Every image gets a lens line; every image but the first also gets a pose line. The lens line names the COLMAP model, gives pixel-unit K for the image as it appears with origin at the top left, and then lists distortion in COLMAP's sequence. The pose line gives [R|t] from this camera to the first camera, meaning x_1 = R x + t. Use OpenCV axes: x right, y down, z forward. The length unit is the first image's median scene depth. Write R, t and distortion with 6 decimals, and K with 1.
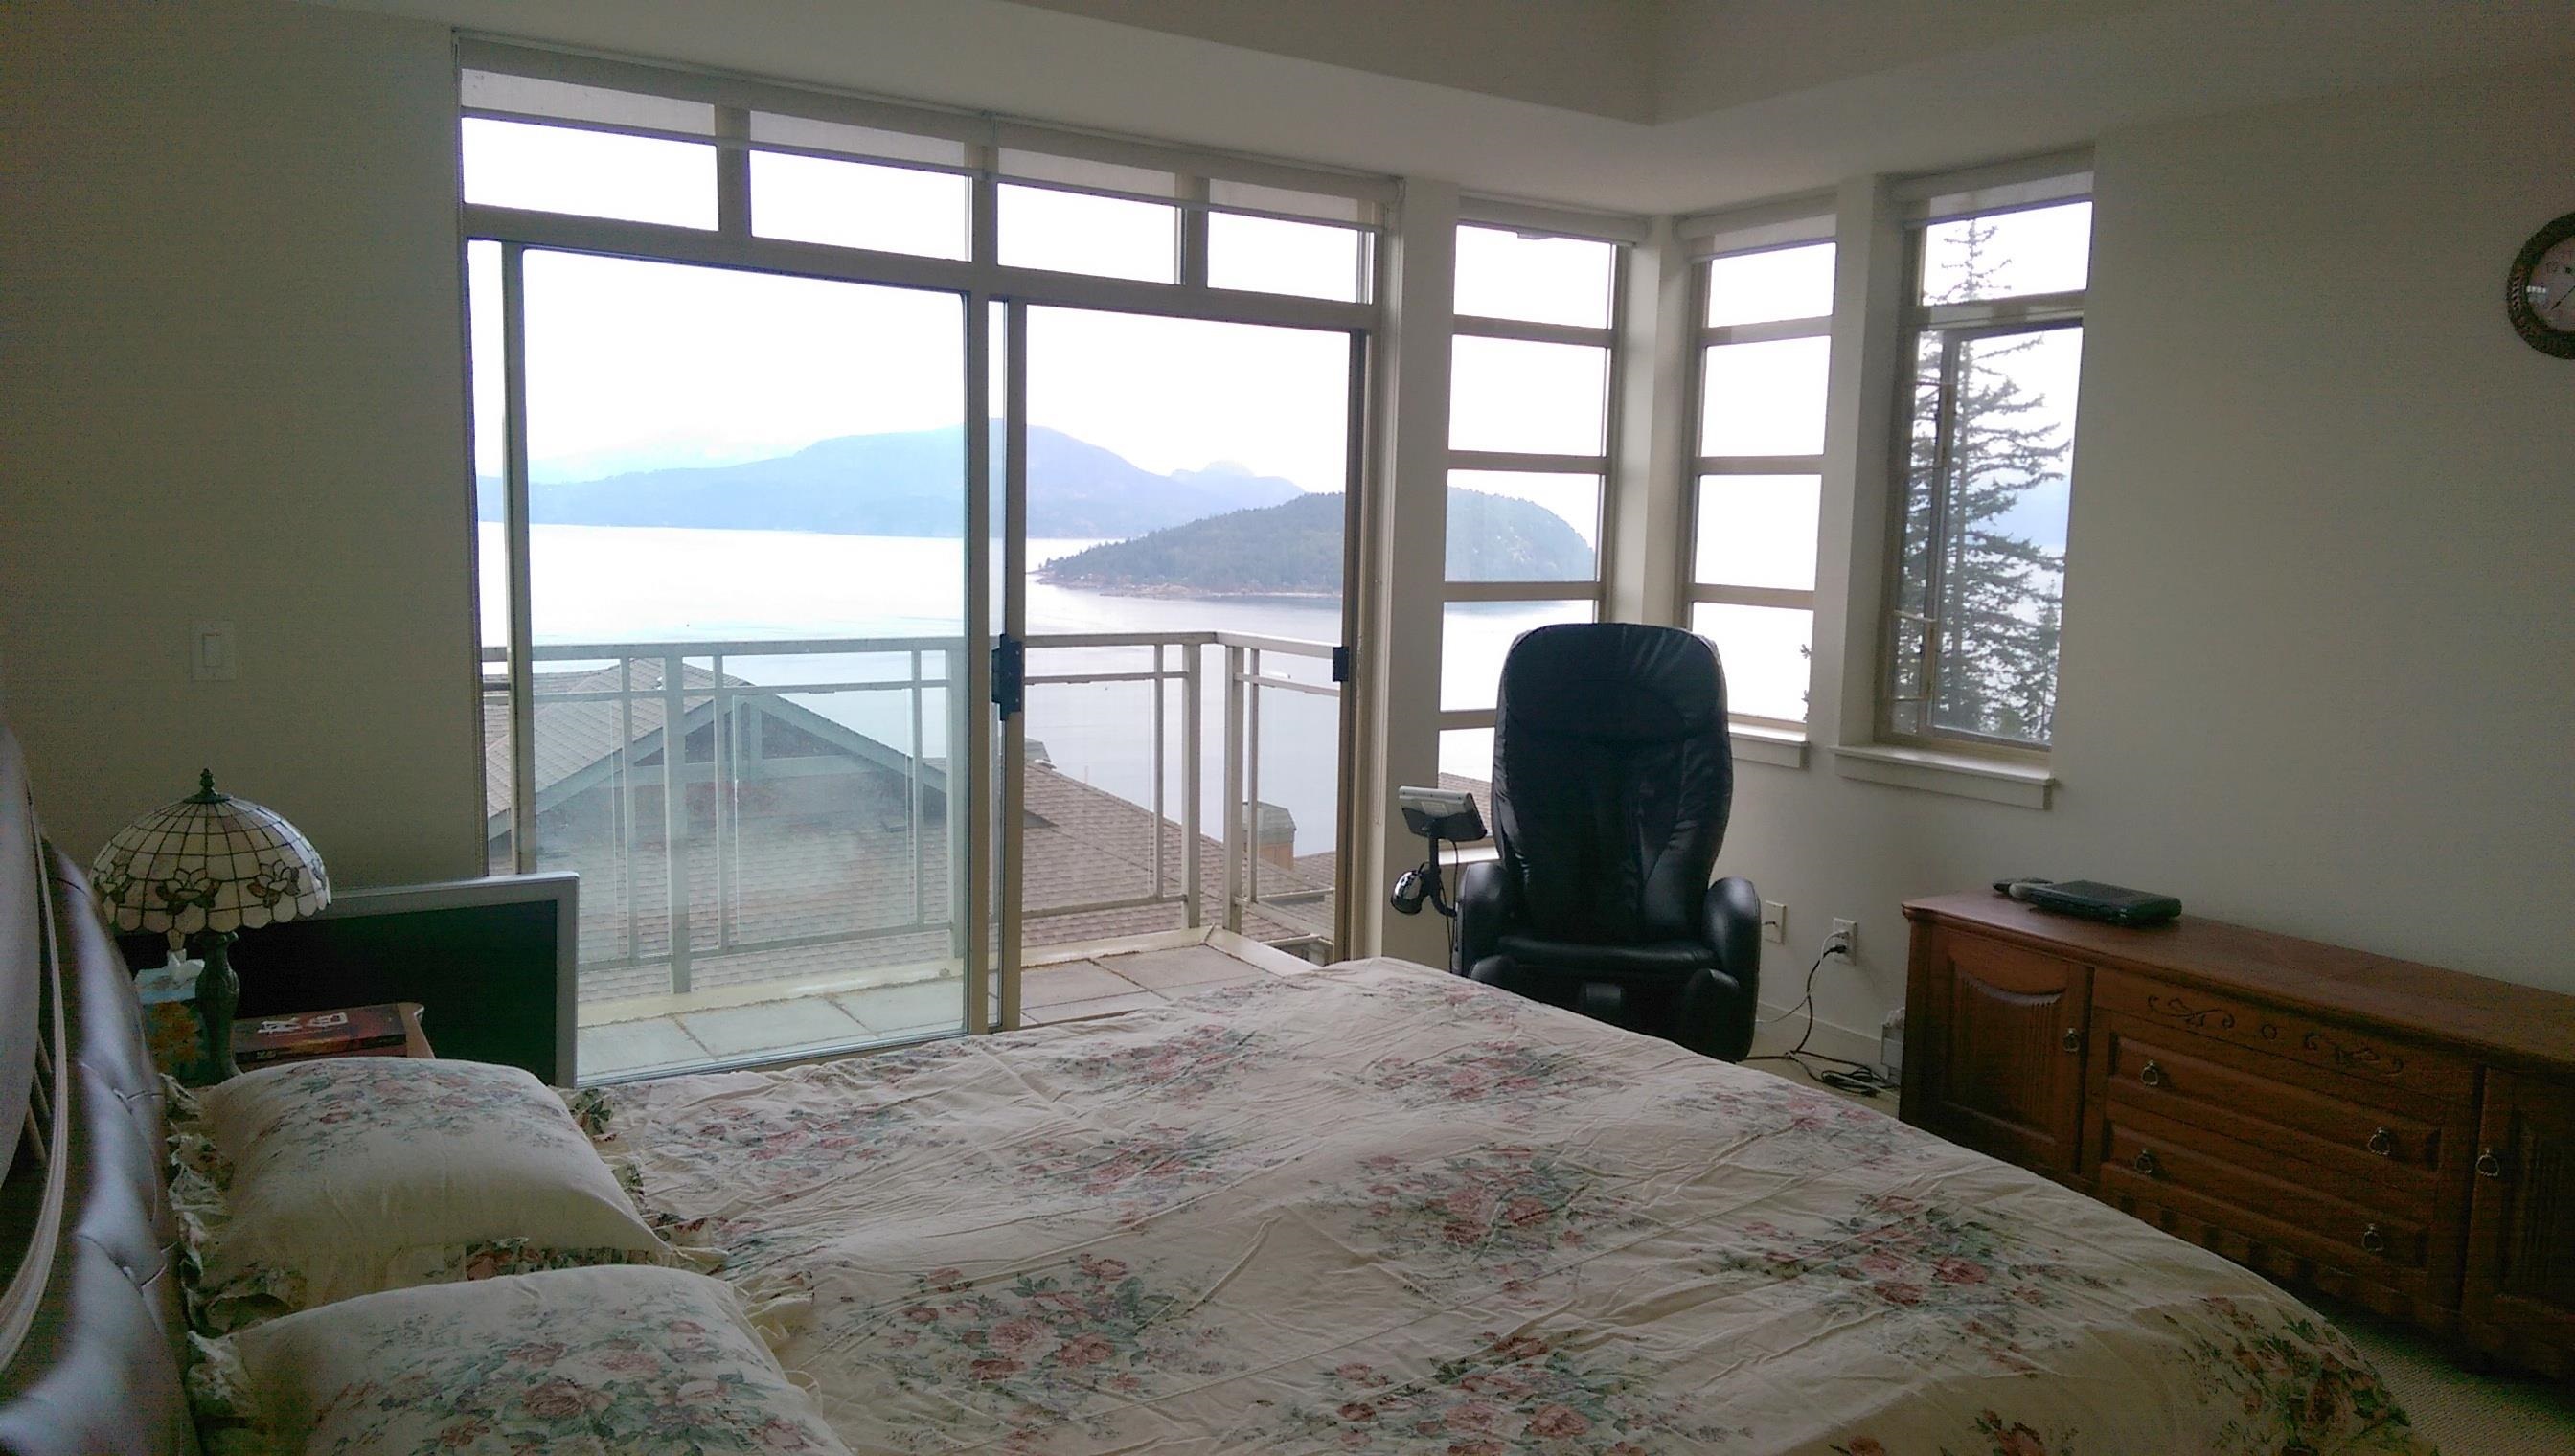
lens RADIAL K [[1824.8, 0, 1299.2], [0, 1824.8, 716.3], [0, 0, 1]] dist [0.078995, -0.086498]
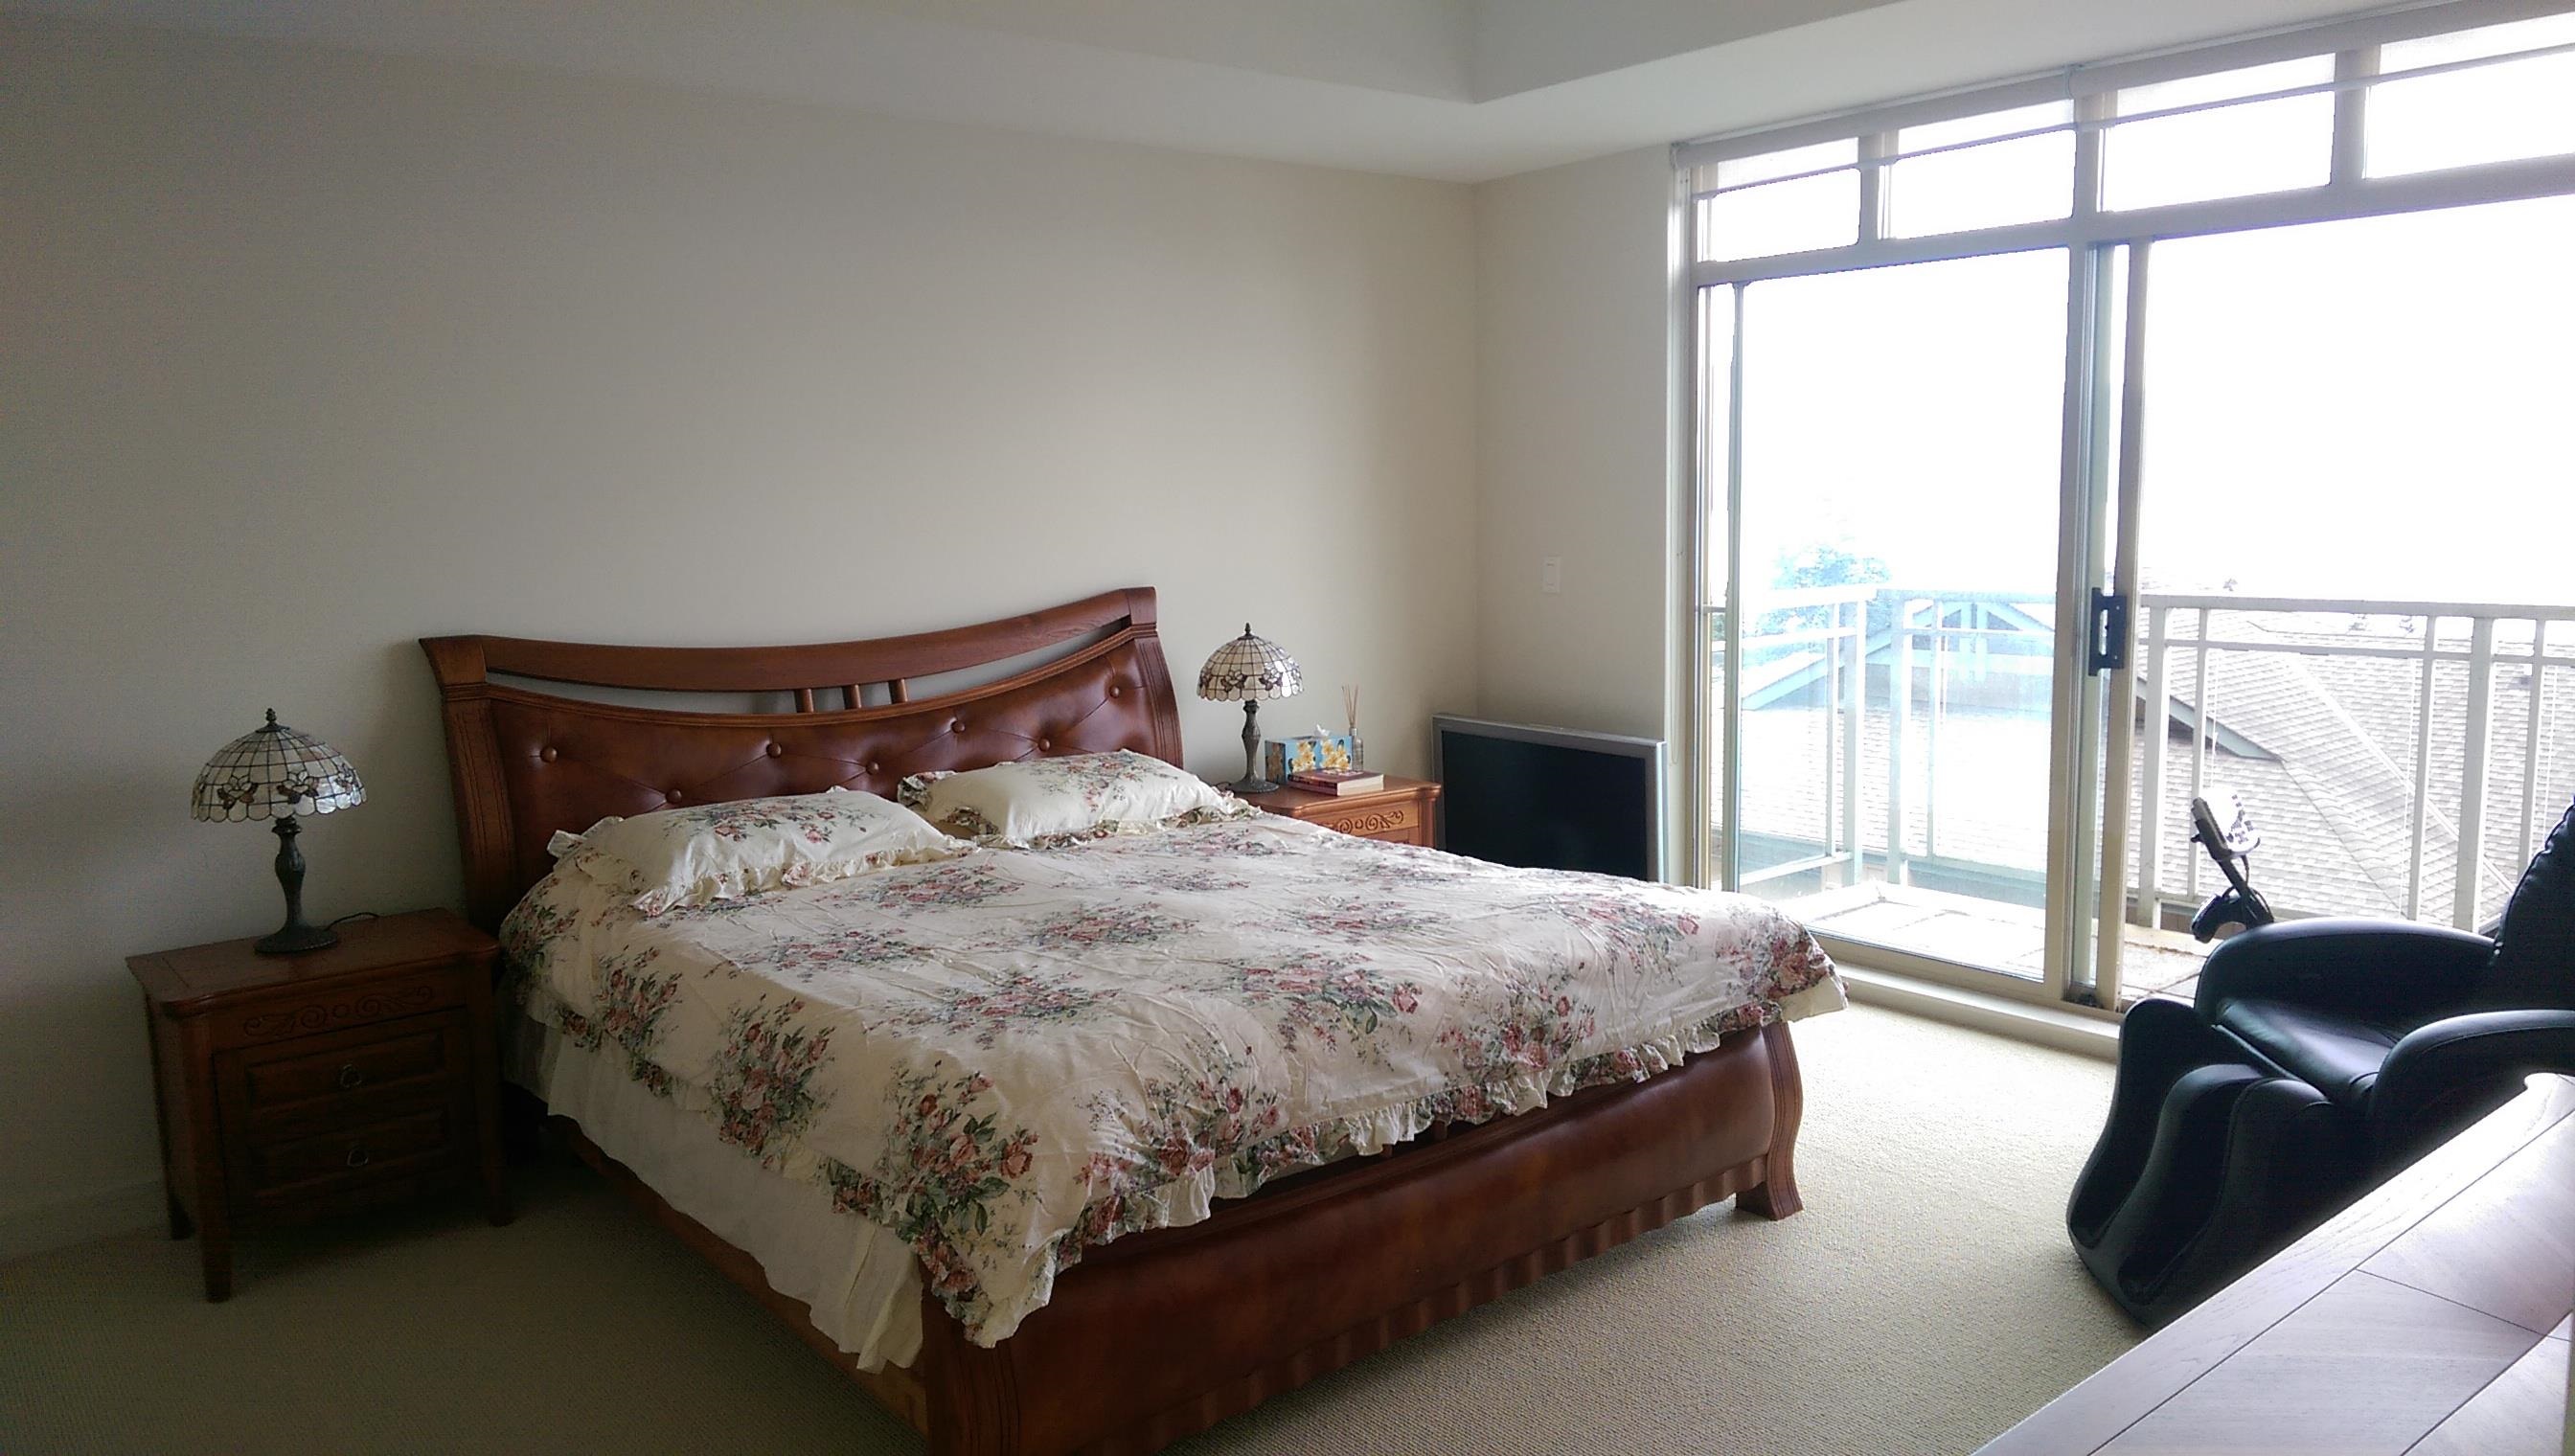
lens RADIAL K [[1824.8, 0, 1299.2], [0, 1824.8, 716.3], [0, 0, 1]] dist [0.078995, -0.086498]
pose [[0.118617, 0.103065, -0.987577, 0.809326], [-0.087148, 0.991841, 0.093042, -0.034008], [0.989108, 0.075029, 0.126631, 0.479951]]
